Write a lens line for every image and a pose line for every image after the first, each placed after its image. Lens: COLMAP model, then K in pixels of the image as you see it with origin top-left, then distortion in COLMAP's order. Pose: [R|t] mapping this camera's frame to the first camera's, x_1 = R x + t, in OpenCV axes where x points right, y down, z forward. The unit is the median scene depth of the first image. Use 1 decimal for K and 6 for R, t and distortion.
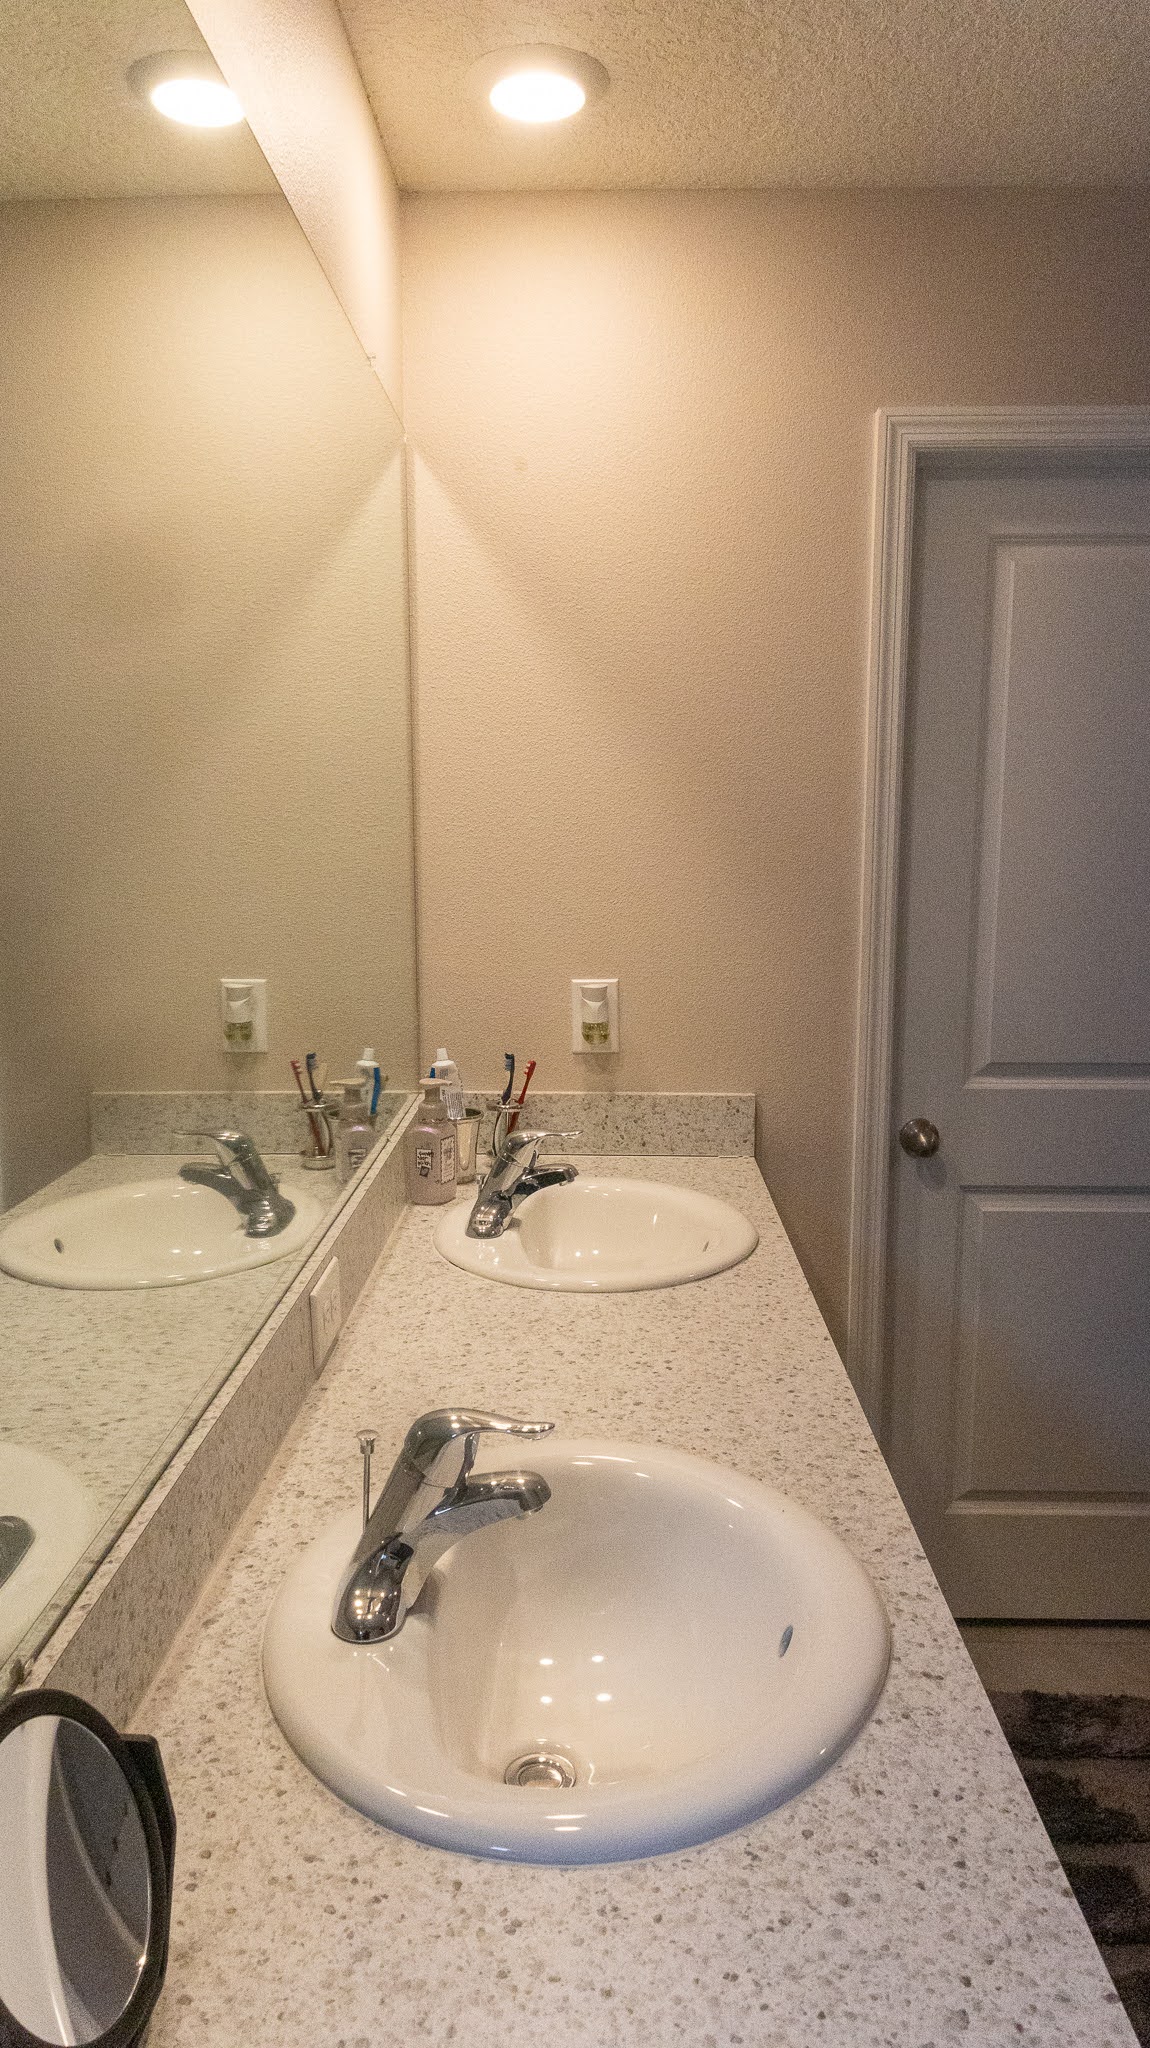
lens RADIAL K [[1422.9, 0, 564.8], [0, 1422.9, 1018.2], [0, 0, 1]] dist [0.024661, -0.003370]
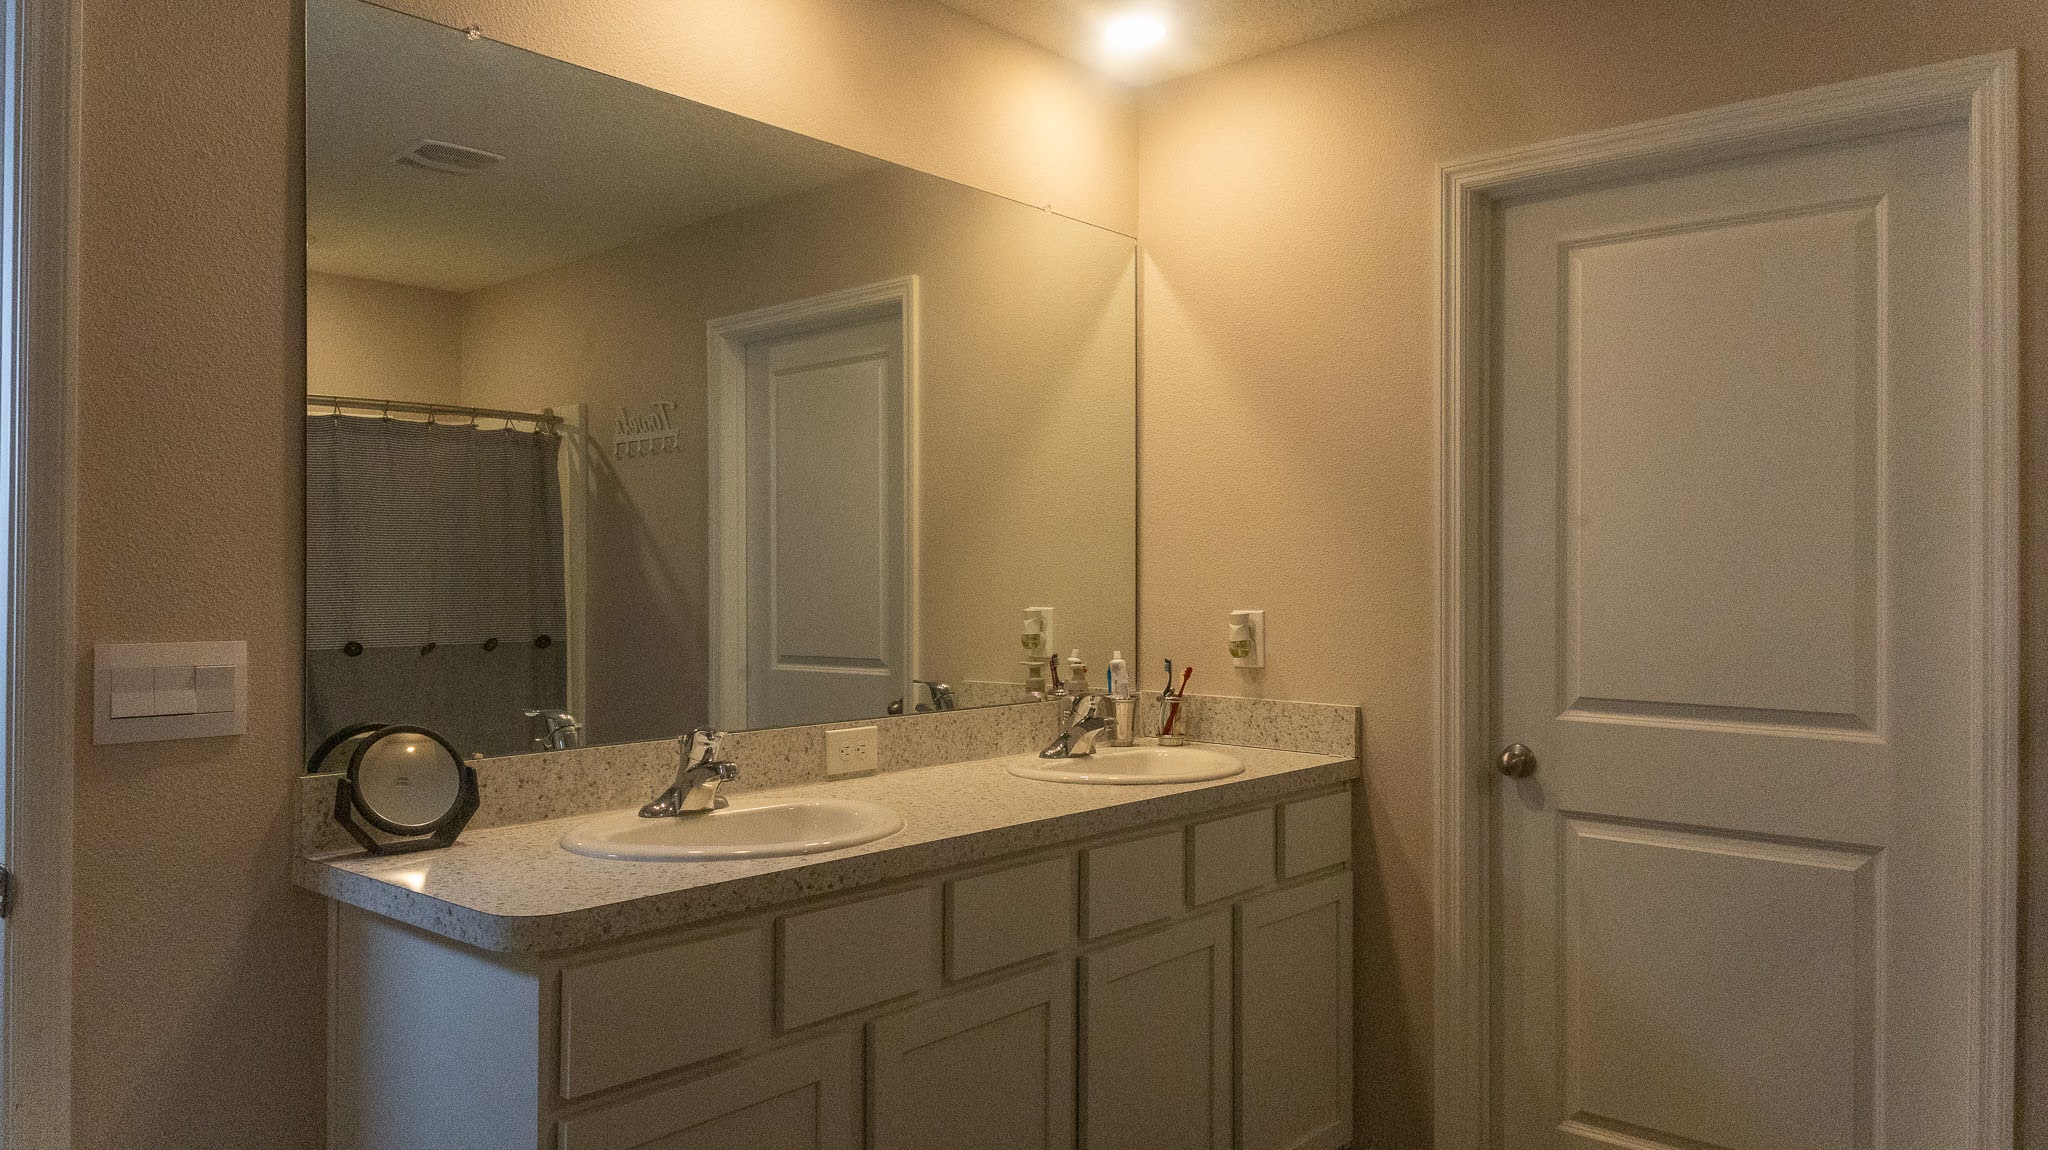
lens RADIAL K [[1422.9, 0, 1026.6], [0, 1422.9, 561.8], [0, 0, 1]] dist [0.024661, -0.003370]
pose [[0.754185, -0.011299, -0.656565, 0.738045], [-0.099734, 0.986282, -0.131536, 0.122637], [0.649044, 0.164685, 0.742712, -0.123304]]
